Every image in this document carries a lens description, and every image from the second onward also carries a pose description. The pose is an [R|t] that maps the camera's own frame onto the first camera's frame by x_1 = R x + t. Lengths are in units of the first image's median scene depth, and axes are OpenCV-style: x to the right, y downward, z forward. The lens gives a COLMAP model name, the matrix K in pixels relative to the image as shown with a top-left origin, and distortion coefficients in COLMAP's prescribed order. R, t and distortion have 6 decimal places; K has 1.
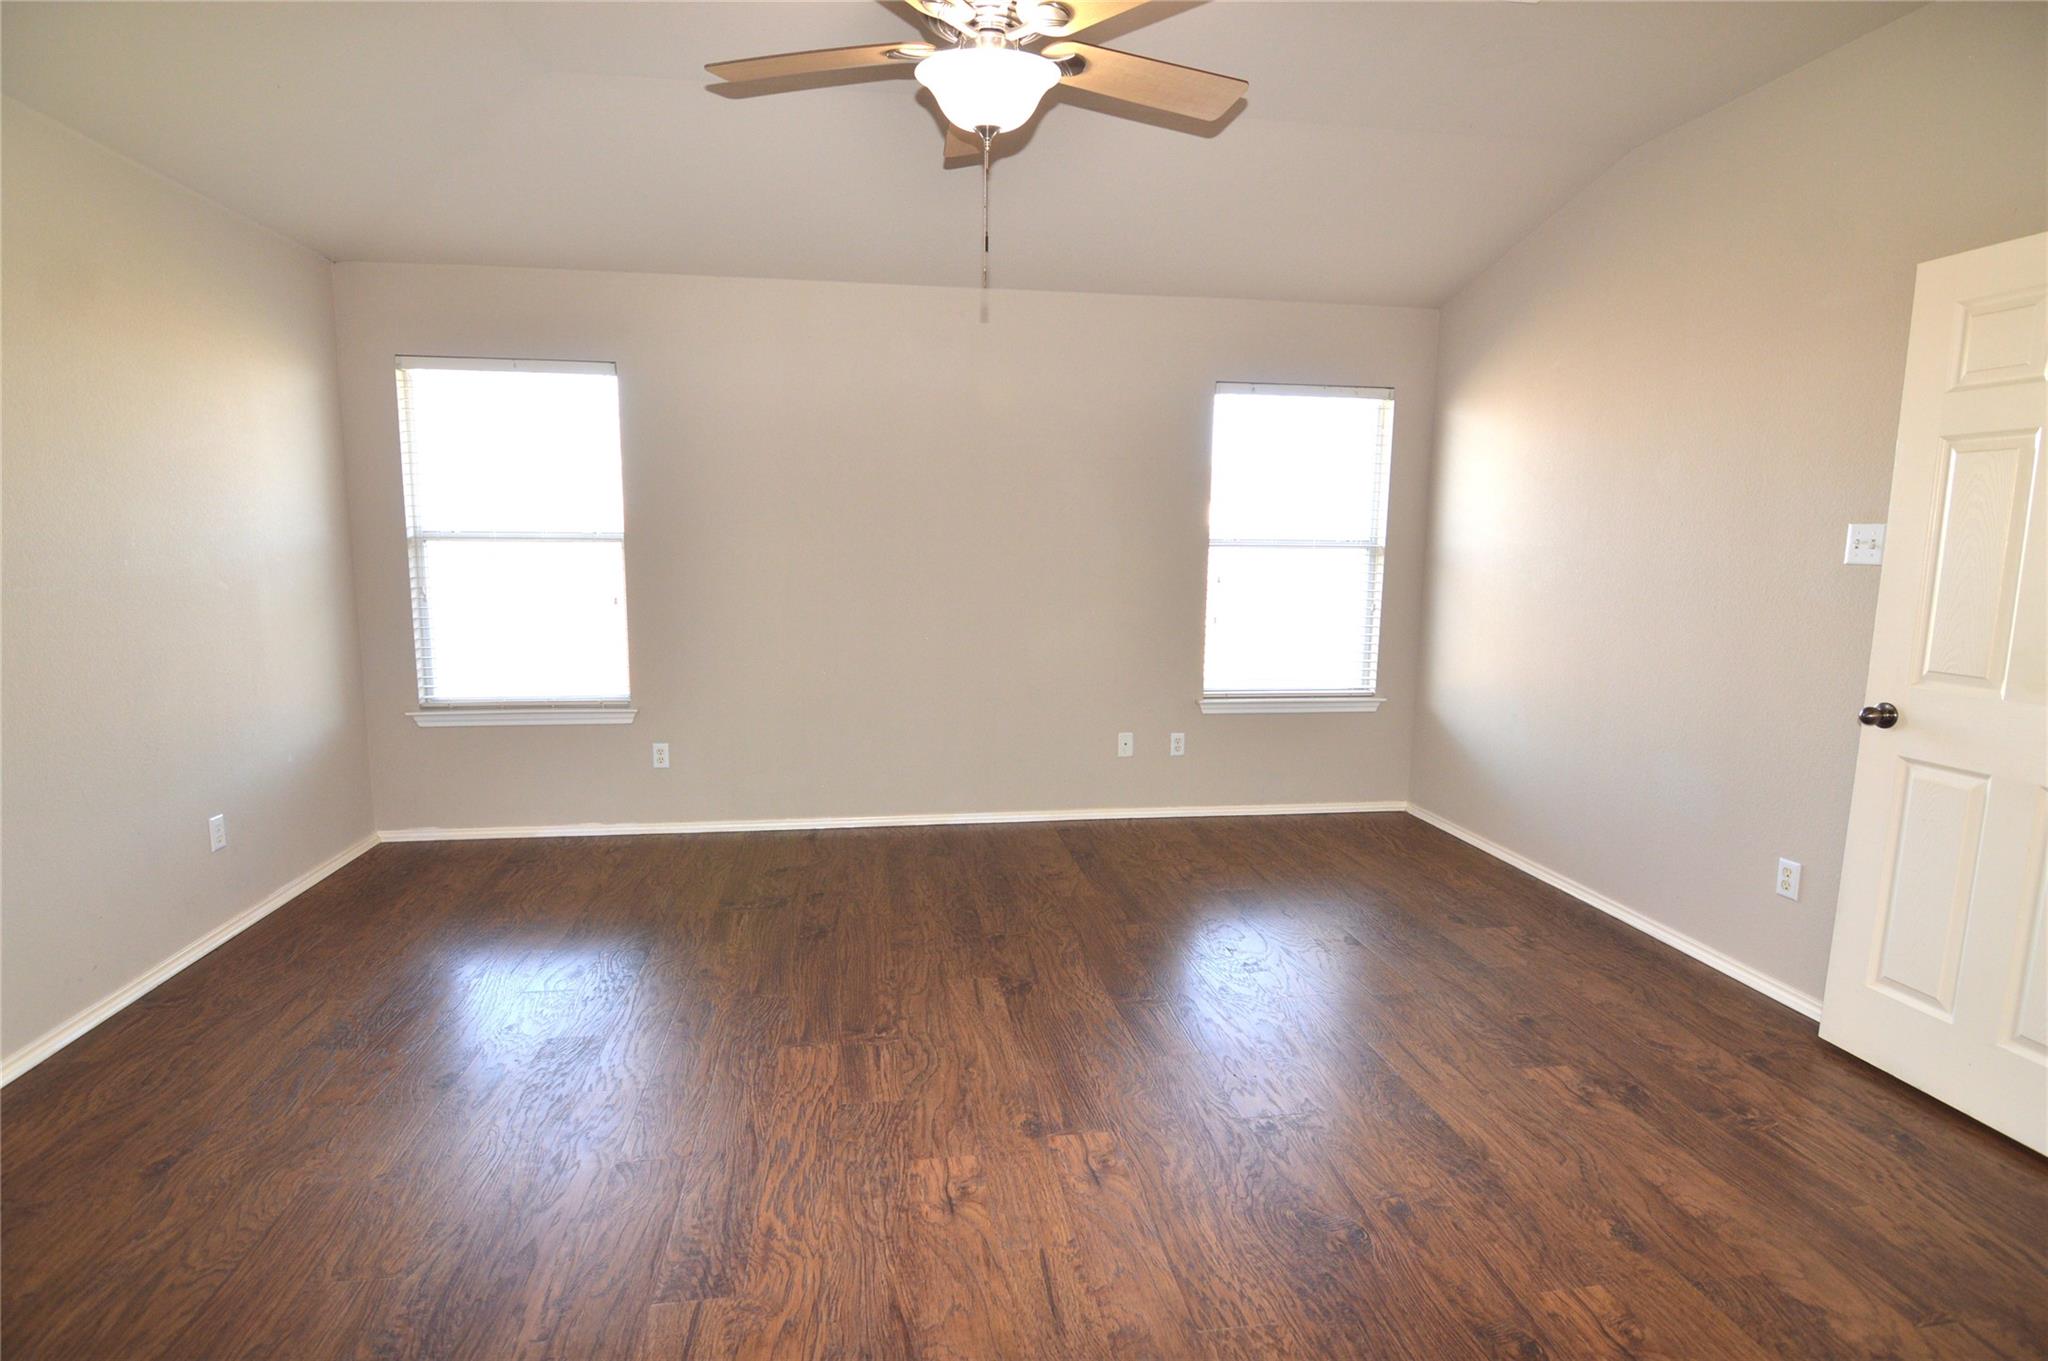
lens RADIAL K [[1010.8, 0, 1005.6], [0, 1010.8, 676.5], [0, 0, 1]] dist [0.000213, -0.015656]
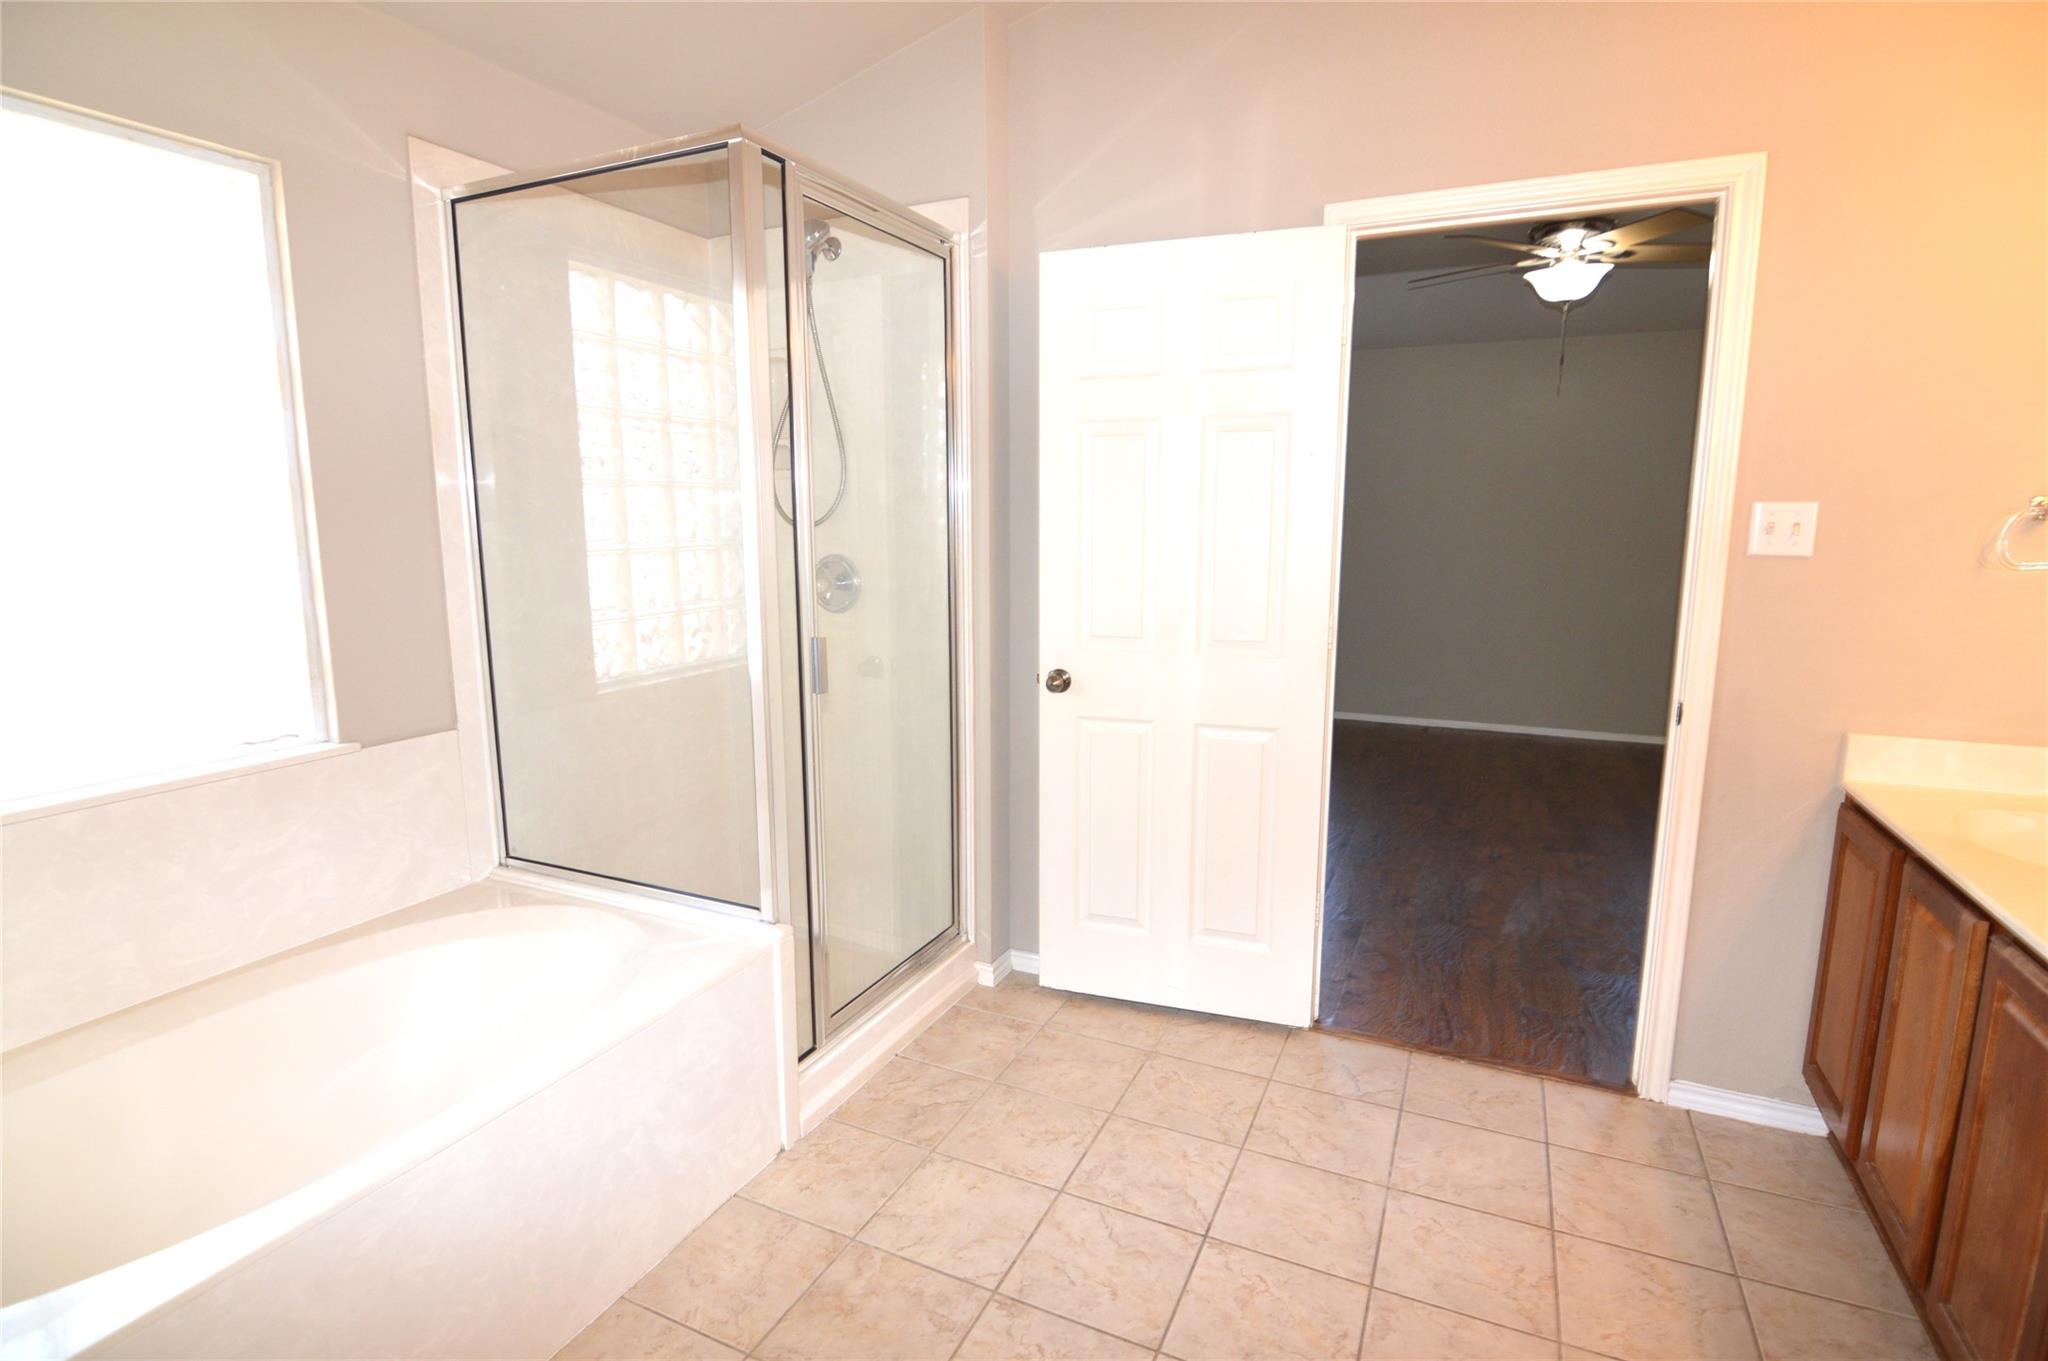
lens RADIAL K [[1010.8, 0, 1005.6], [0, 1010.8, 676.5], [0, 0, 1]] dist [0.000213, -0.015656]
pose [[0.833477, 0.075010, -0.547439, 0.160583], [-0.067942, 0.997137, 0.033185, 0.126656], [0.548361, 0.009536, 0.836187, -0.919701]]
